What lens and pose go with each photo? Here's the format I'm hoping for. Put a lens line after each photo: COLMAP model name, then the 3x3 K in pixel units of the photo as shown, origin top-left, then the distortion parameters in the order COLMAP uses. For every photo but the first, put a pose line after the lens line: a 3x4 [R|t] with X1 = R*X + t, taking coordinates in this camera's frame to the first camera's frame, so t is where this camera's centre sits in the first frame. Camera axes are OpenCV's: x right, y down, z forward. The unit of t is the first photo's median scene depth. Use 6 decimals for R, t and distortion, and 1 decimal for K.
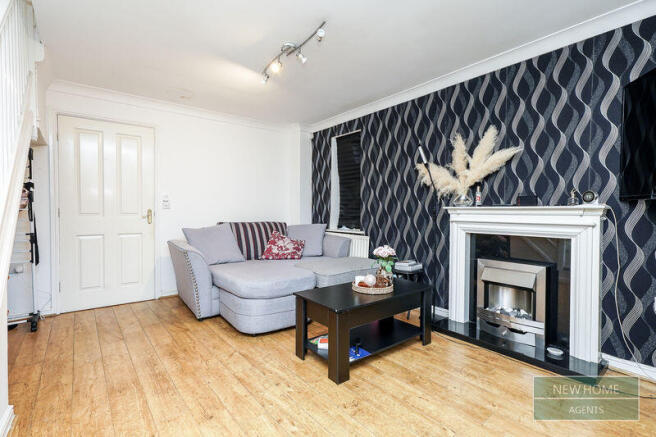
lens RADIAL K [[316.1, 0, 328.0], [0, 316.1, 218.5], [0, 0, 1]] dist [-0.016043, 0.000206]
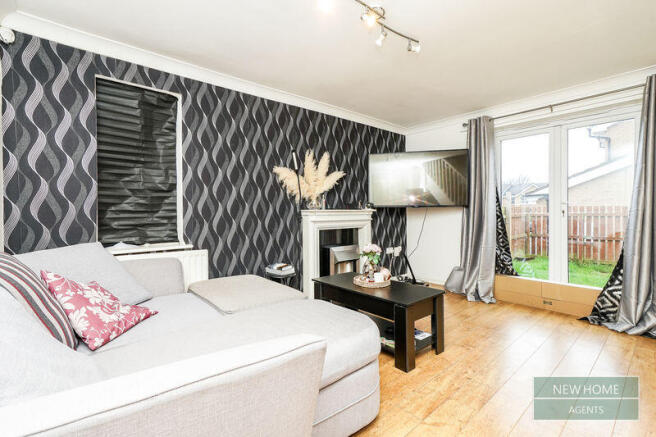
lens RADIAL K [[293.8, 0, 327.7], [0, 293.8, 212.3], [0, 0, 1]] dist [-0.001009, -0.000080]
pose [[-0.037636, -0.001295, 0.999291, -0.670510], [0.033494, 0.999436, 0.002556, -0.025537], [-0.998730, 0.033566, -0.037571, 0.891816]]
